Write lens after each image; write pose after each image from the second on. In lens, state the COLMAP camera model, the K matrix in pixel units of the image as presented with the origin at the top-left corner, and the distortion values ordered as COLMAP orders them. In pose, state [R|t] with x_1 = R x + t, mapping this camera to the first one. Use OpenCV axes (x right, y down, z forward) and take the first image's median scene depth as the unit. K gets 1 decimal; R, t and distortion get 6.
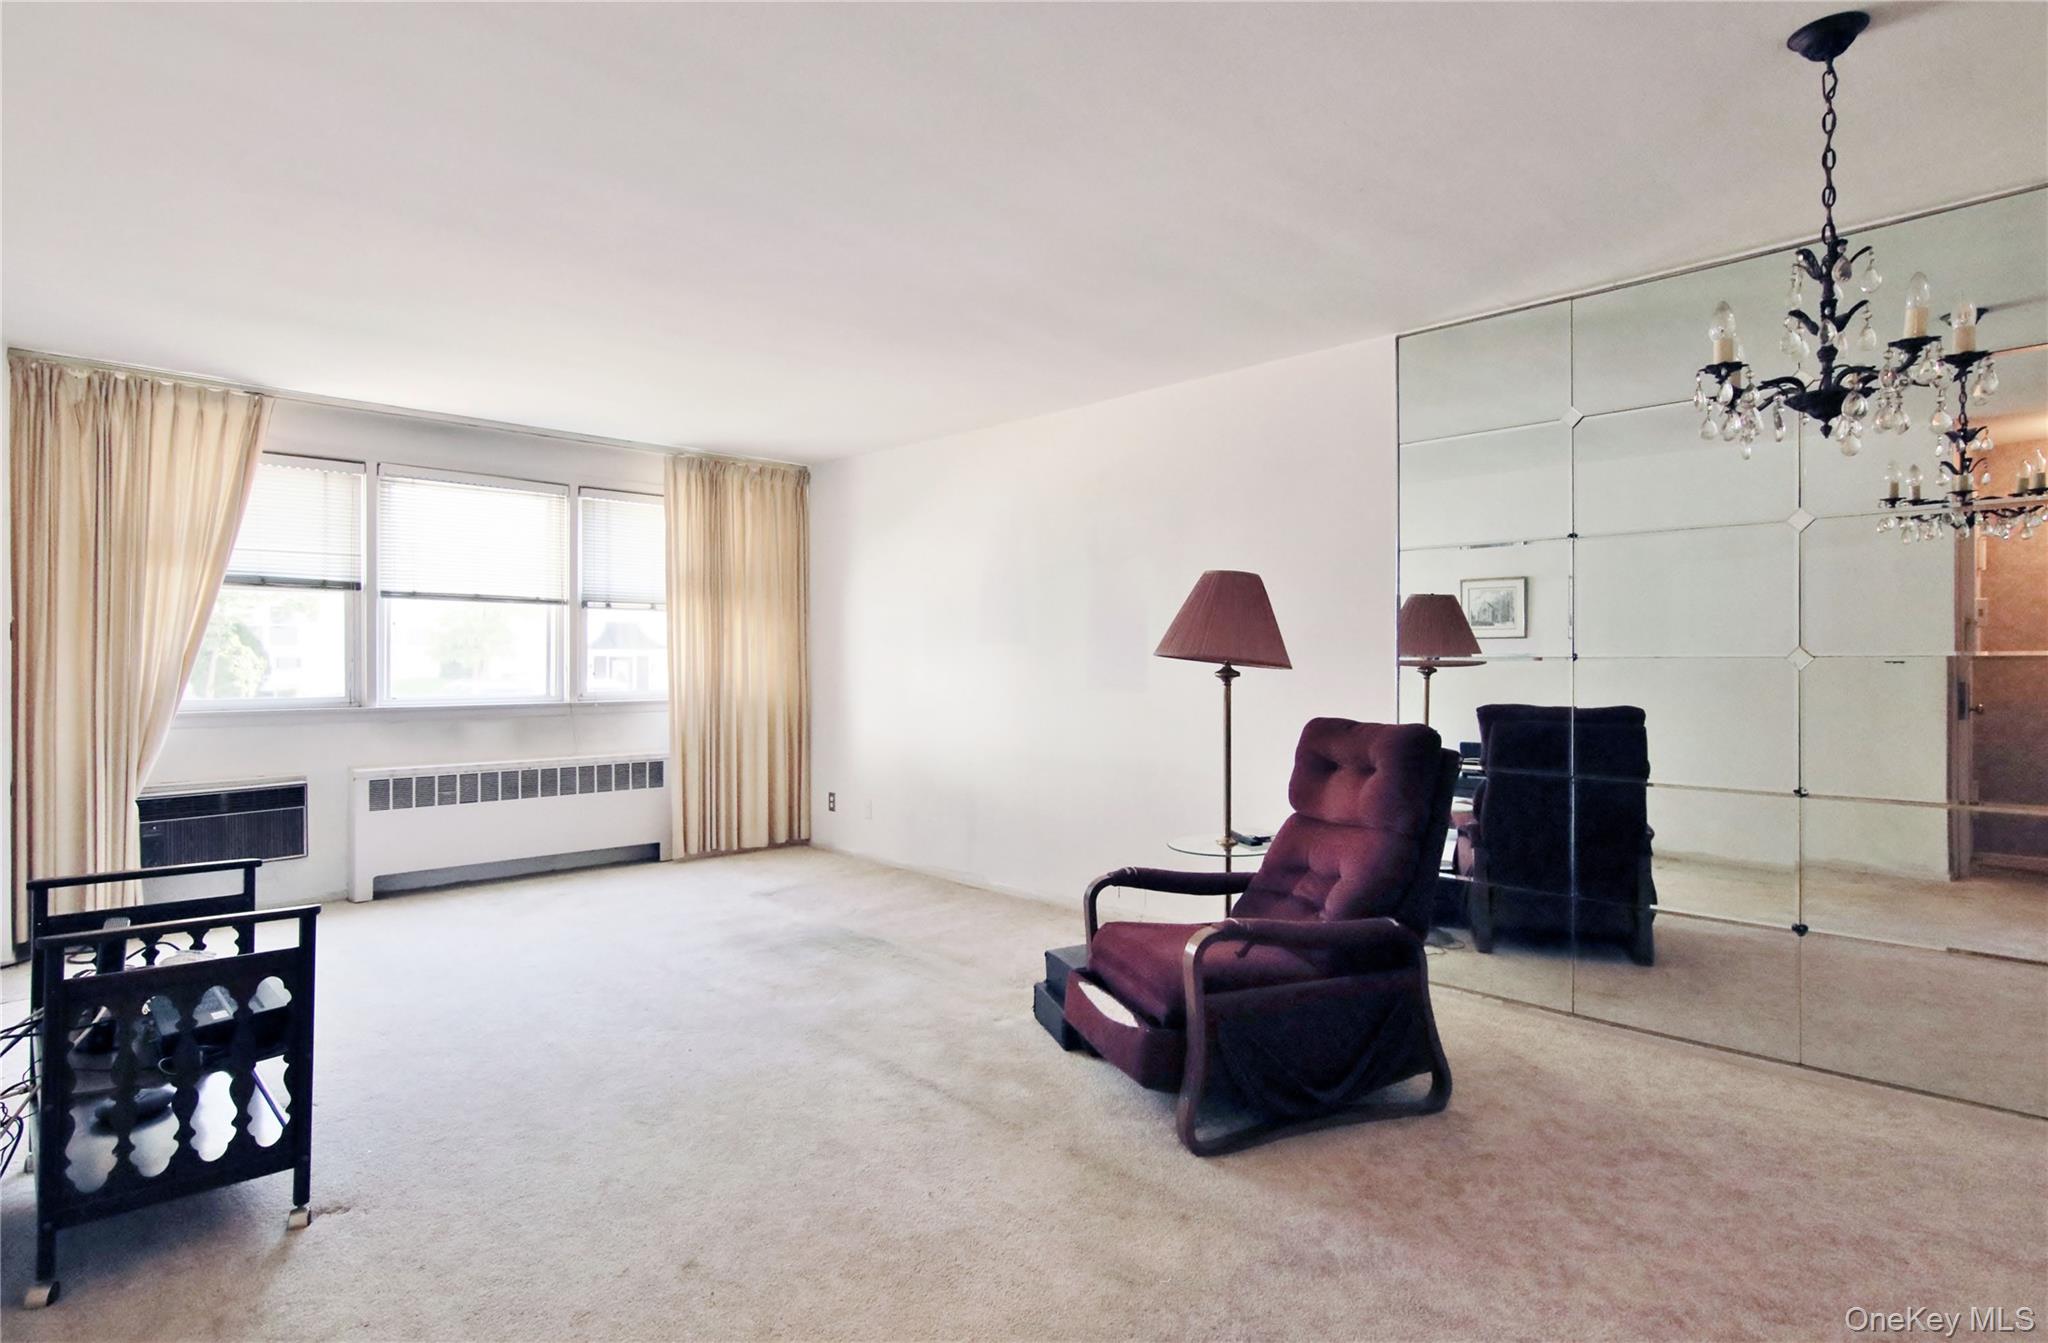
lens RADIAL K [[1053.5, 0, 1019.5], [0, 1053.5, 667.8], [0, 0, 1]] dist [-0.003140, 0.000757]
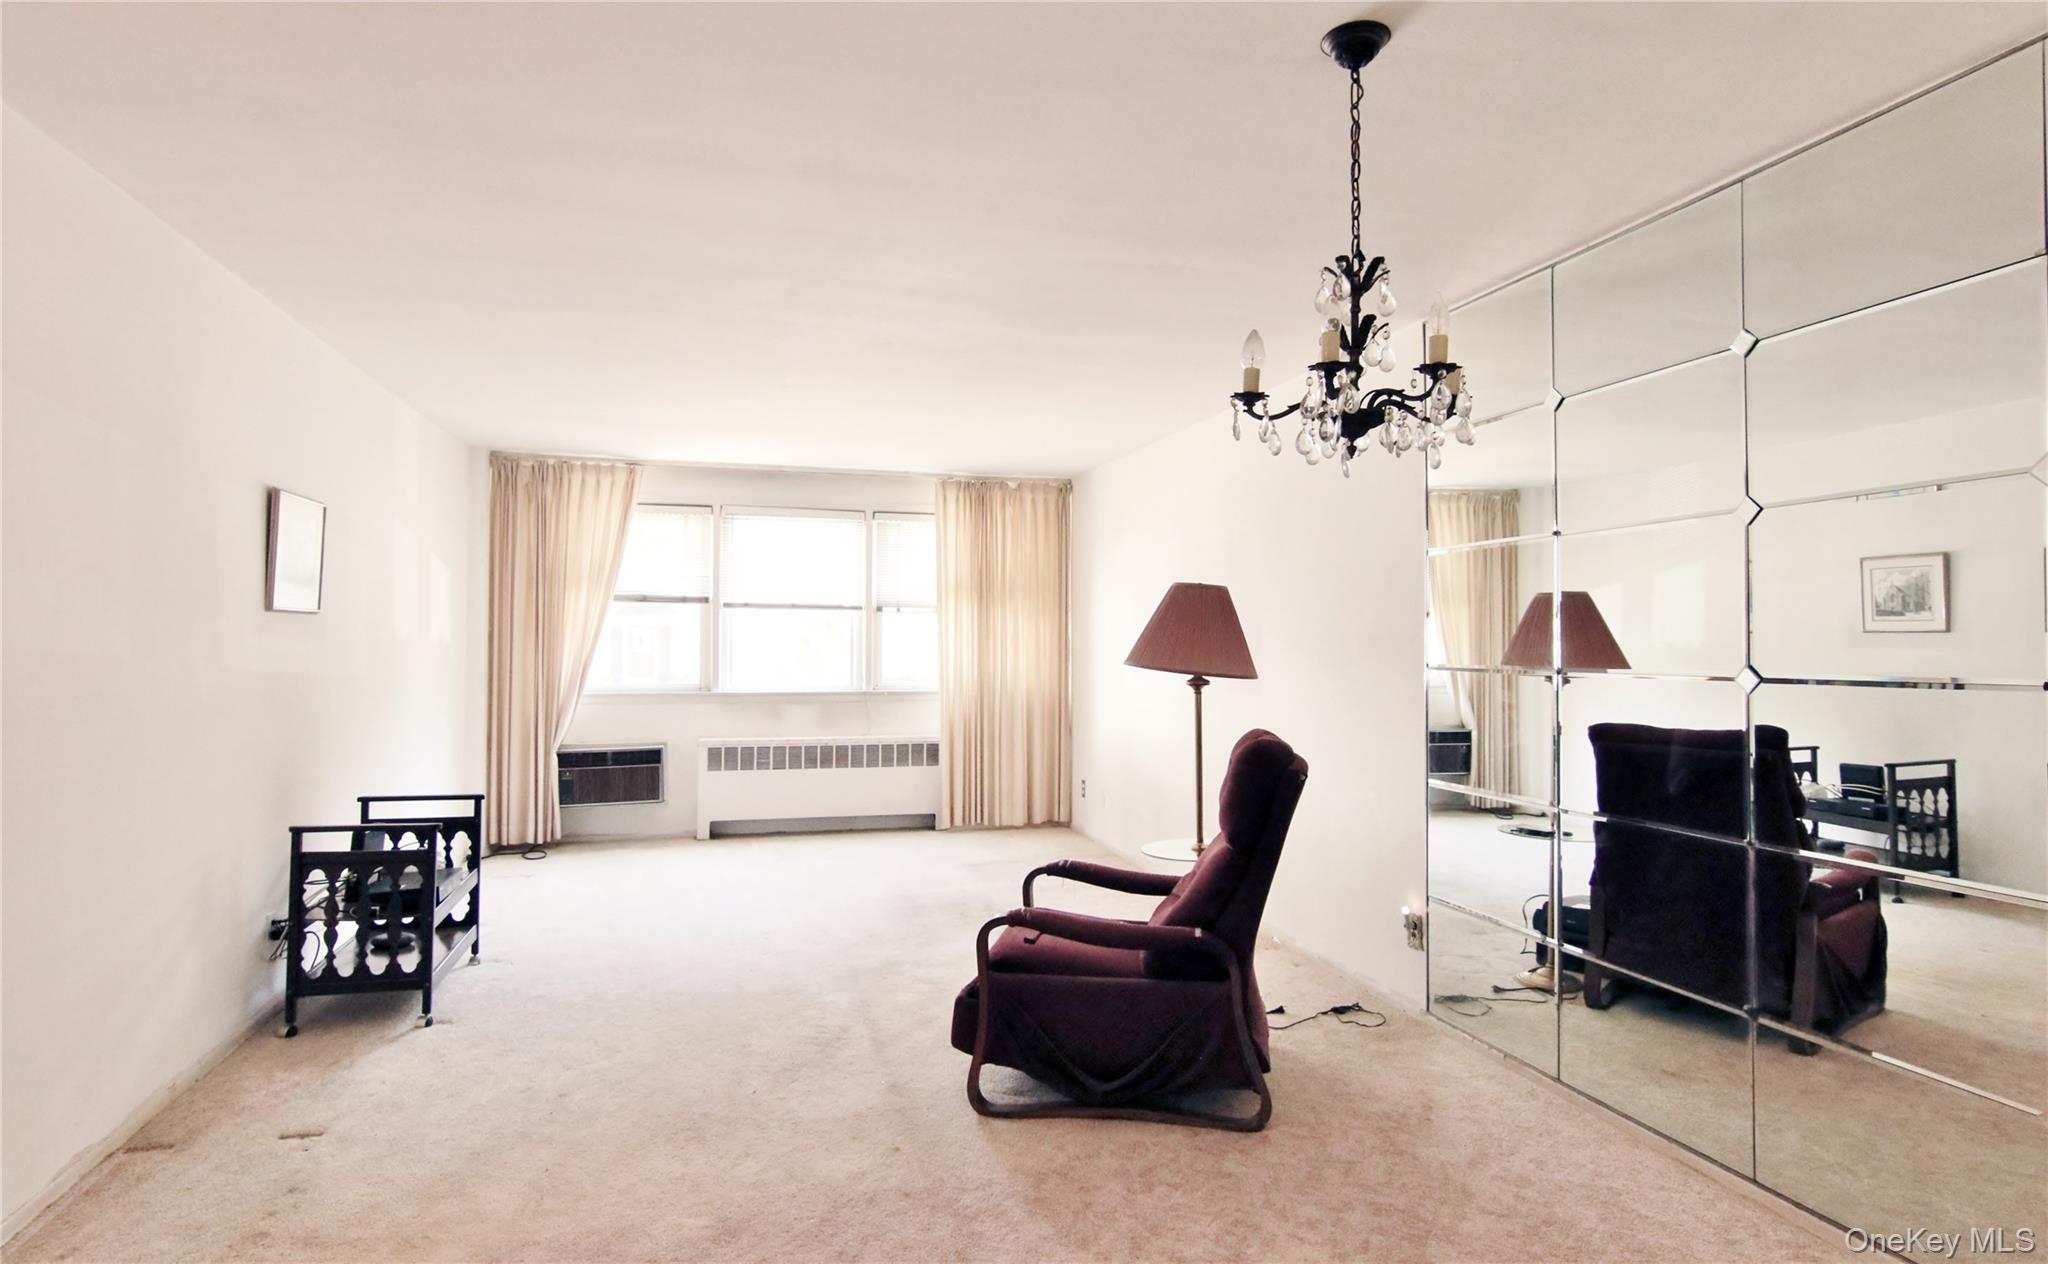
lens RADIAL K [[1080.4, 0, 1024.0], [0, 1080.4, 632.0], [0, 0, 1]] dist [-0.004334, -0.001051]
pose [[0.879774, -0.003328, -0.475380, 0.367509], [-0.005959, 0.999820, -0.018026, -0.015362], [0.475354, 0.018692, 0.879596, -0.002207]]
